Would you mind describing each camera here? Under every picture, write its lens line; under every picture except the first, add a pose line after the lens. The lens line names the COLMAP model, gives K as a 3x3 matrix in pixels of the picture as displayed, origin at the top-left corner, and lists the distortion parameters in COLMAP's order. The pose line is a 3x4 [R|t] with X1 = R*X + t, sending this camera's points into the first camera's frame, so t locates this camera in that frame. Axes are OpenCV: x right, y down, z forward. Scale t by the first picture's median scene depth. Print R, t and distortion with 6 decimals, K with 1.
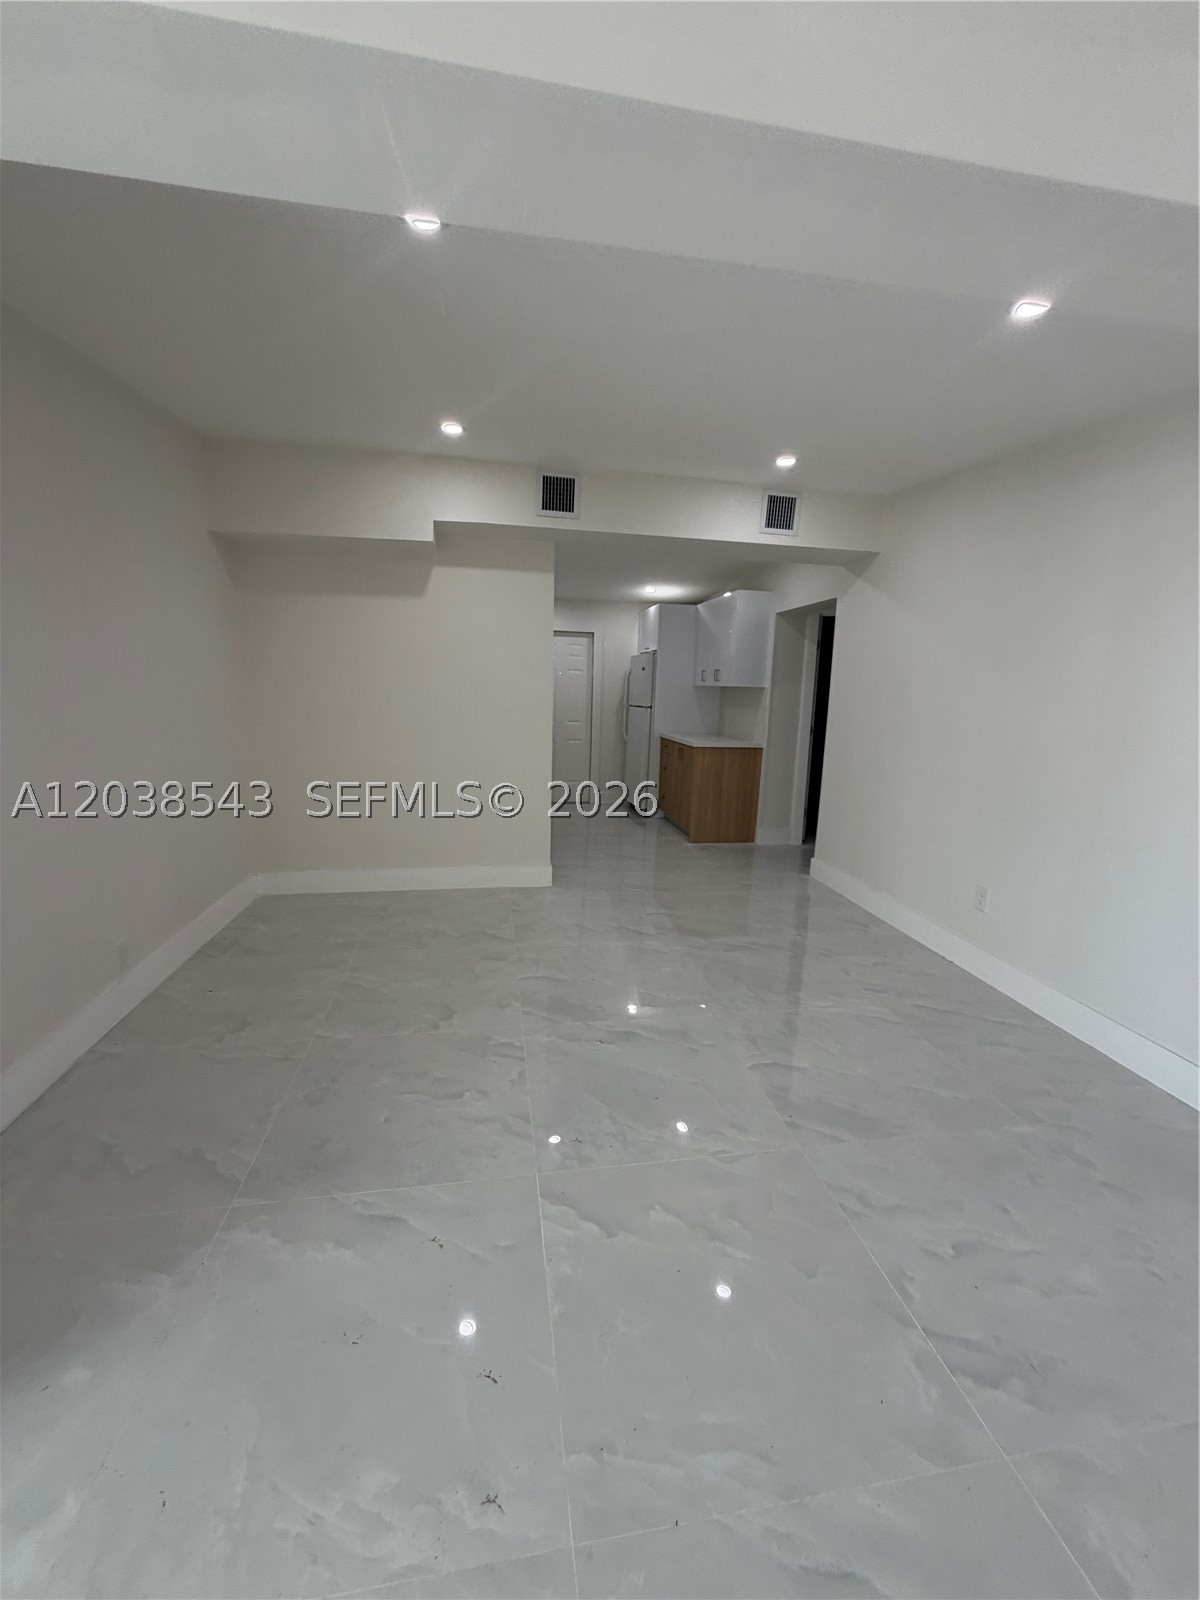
lens RADIAL K [[639.2, 0, 600.0], [0, 639.2, 800.0], [0, 0, 1]] dist [-0.001554, 0.000223]
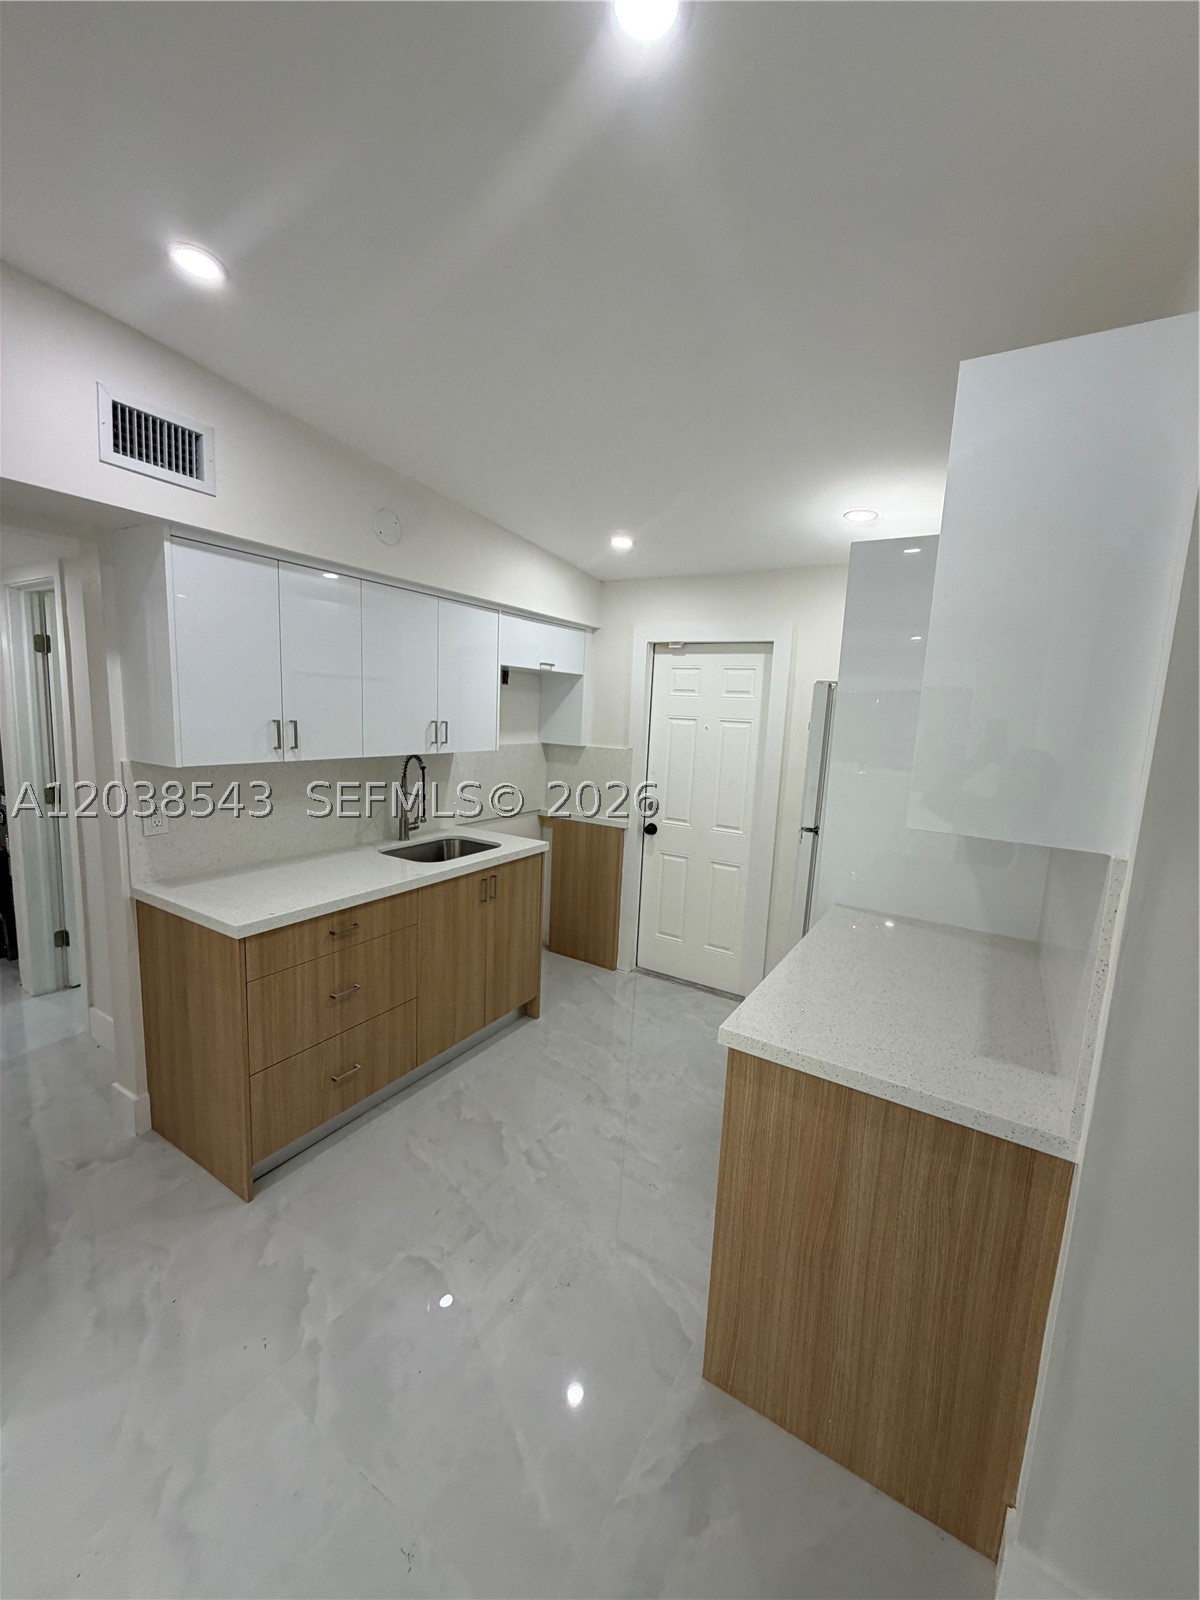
lens RADIAL K [[639.2, 0, 600.0], [0, 639.2, 800.0], [0, 0, 1]] dist [-0.001554, 0.000223]
pose [[0.745713, 0.103068, -0.658247, 0.376505], [-0.139596, 0.990204, -0.003100, -0.240235], [0.651479, 0.094200, 0.752796, 1.074385]]
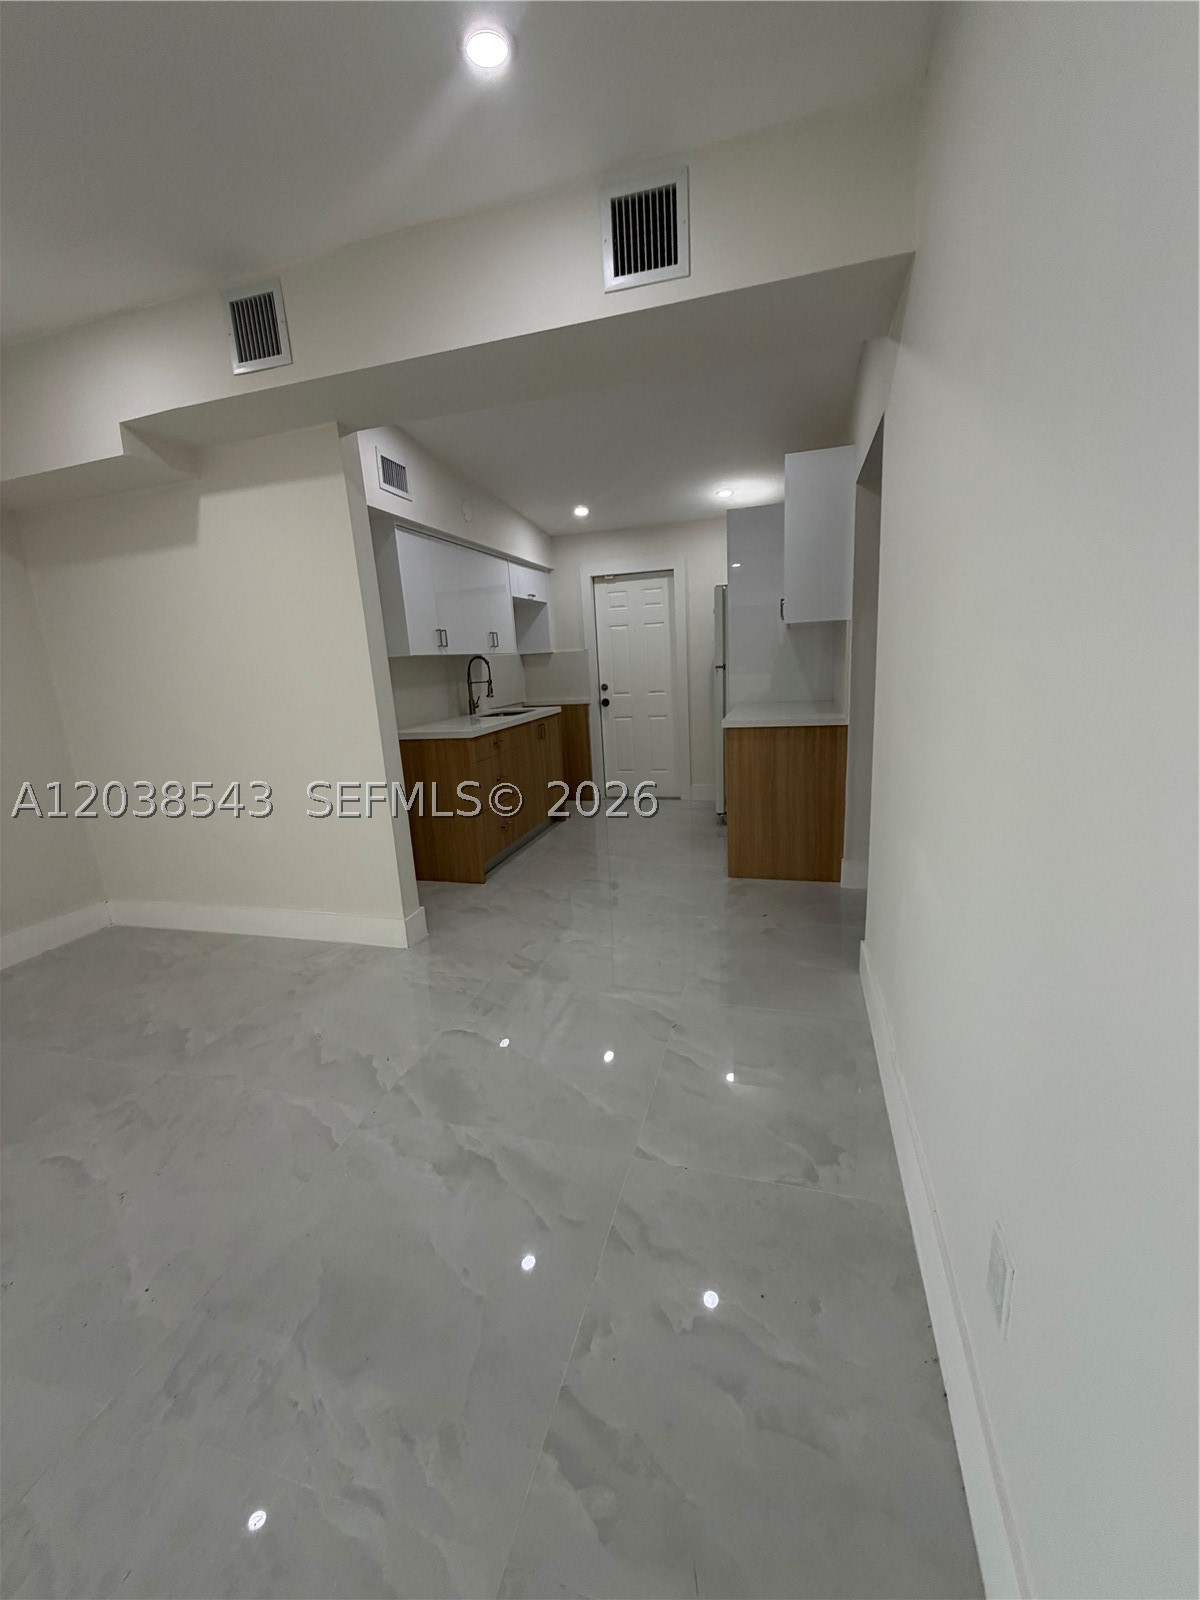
lens RADIAL K [[639.2, 0, 600.0], [0, 639.2, 800.0], [0, 0, 1]] dist [-0.001554, 0.000223]
pose [[0.894781, 0.019591, -0.446076, 0.448568], [0.003344, 0.998715, 0.050569, -0.062345], [0.446493, -0.046740, 0.893565, 0.536316]]
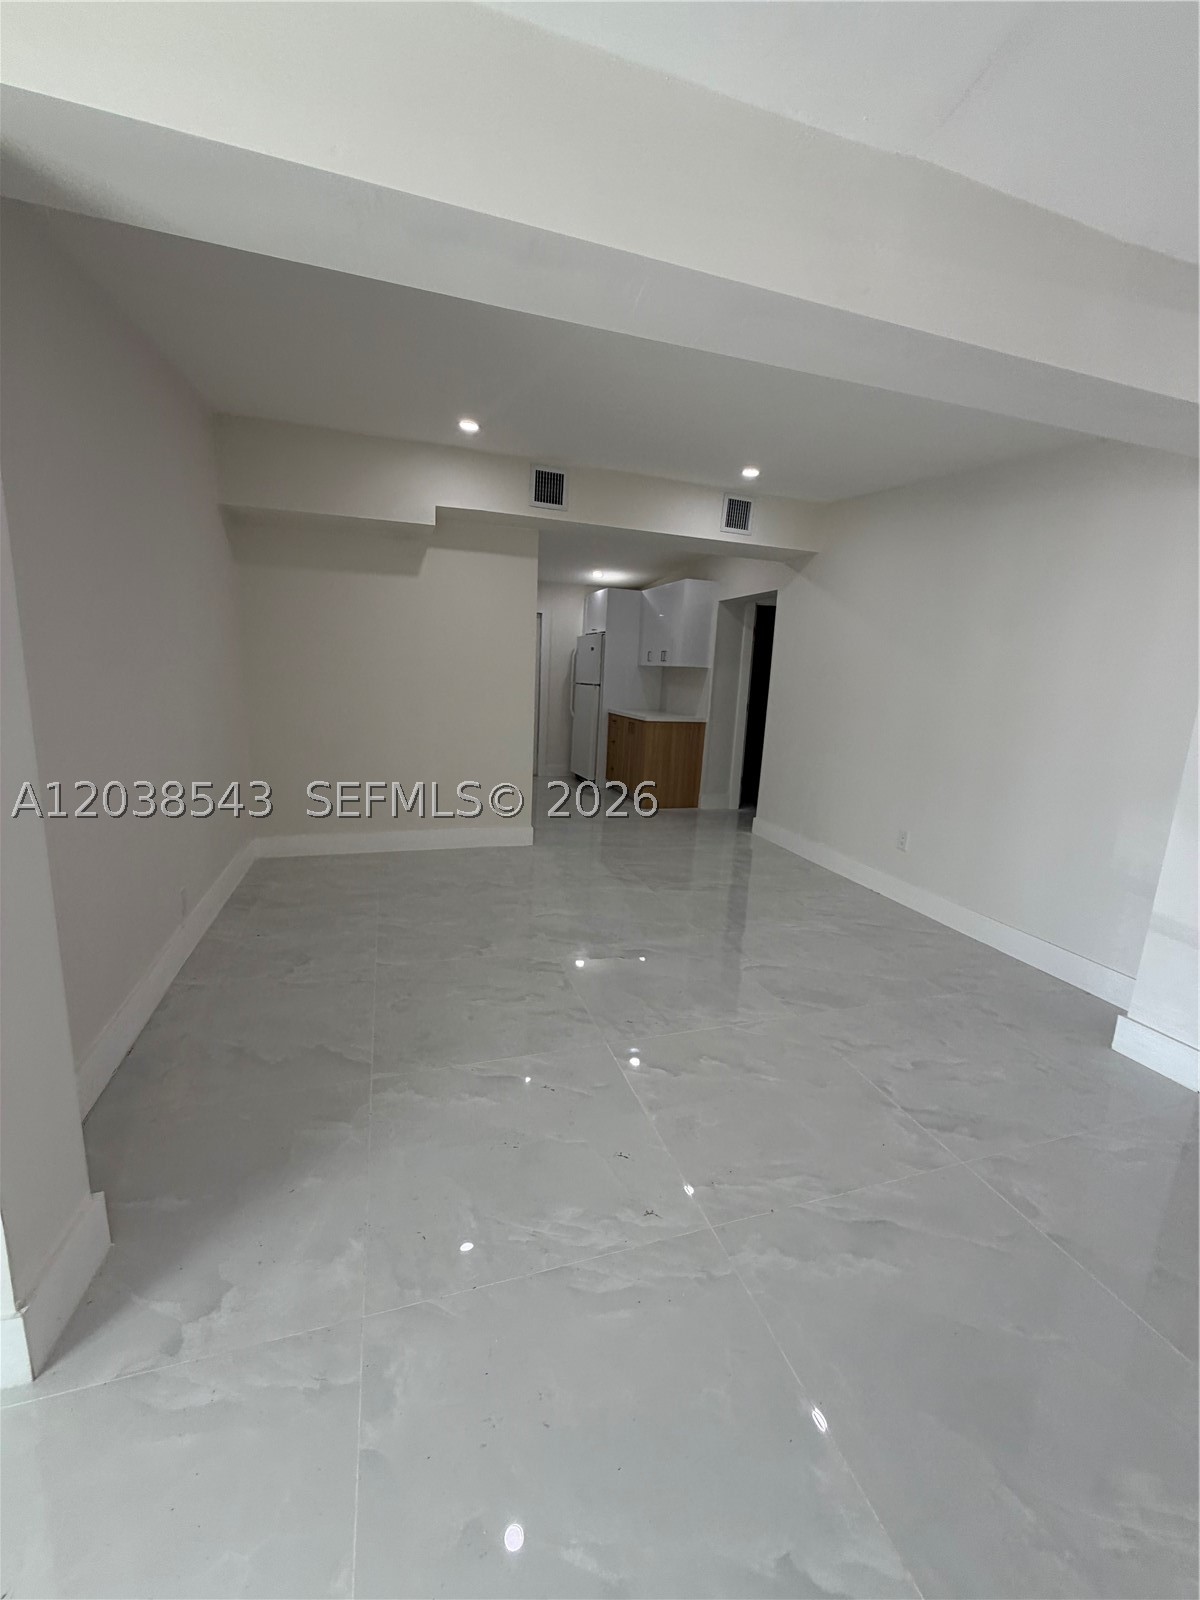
lens RADIAL K [[639.2, 0, 600.0], [0, 639.2, 800.0], [0, 0, 1]] dist [-0.001554, 0.000223]
pose [[0.988985, -0.011487, 0.147568, -0.134247], [0.007252, 0.999547, 0.029205, 0.028093], [-0.147836, -0.027813, 0.988621, -0.112612]]
